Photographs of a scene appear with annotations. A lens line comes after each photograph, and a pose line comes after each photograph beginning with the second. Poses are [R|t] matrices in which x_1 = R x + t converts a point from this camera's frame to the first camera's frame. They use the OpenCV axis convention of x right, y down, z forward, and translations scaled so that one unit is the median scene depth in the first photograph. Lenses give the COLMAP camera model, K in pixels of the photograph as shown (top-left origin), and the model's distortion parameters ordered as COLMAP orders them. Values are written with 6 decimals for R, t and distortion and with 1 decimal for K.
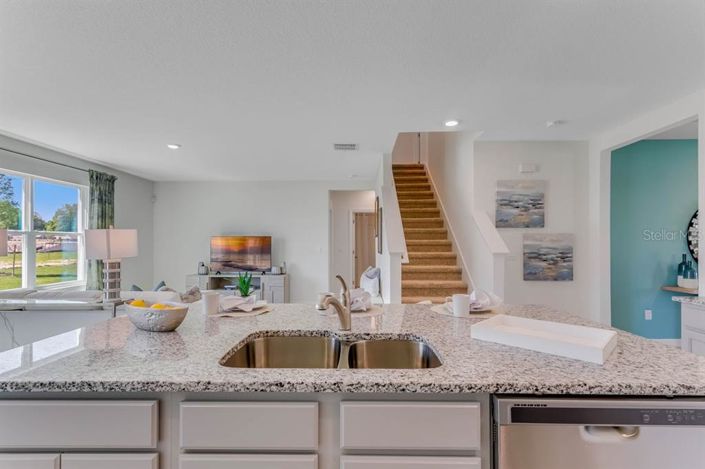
lens RADIAL K [[349.3, 0, 349.9], [0, 349.3, 239.8], [0, 0, 1]] dist [0.003450, -0.000424]
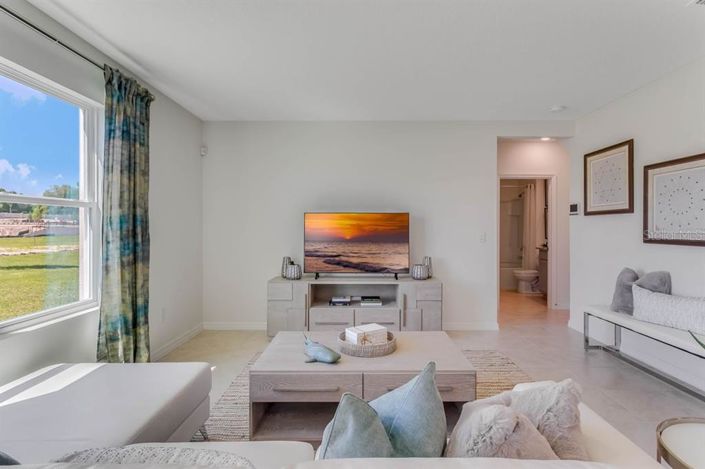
lens RADIAL K [[359.6, 0, 351.3], [0, 359.6, 224.5], [0, 0, 1]] dist [-0.006955, 0.004842]
pose [[0.999947, 0.000669, 0.010268, -0.384467], [-0.000697, 0.999996, 0.002688, 0.009494], [-0.010266, -0.002695, 0.999944, 0.472729]]
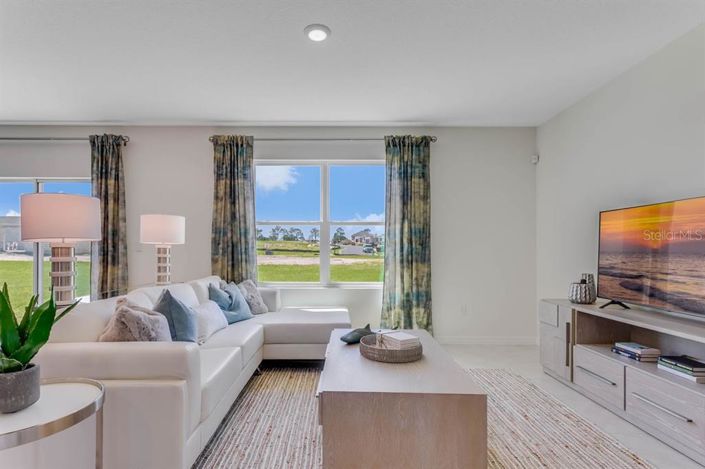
lens RADIAL K [[349.3, 0, 345.2], [0, 349.3, 242.4], [0, 0, 1]] dist [0.003450, -0.000424]
pose [[0.031000, -0.019672, -0.999326, -0.000961], [0.007431, 0.999783, -0.019450, 0.037170], [0.999492, -0.006823, 0.031139, 0.812994]]
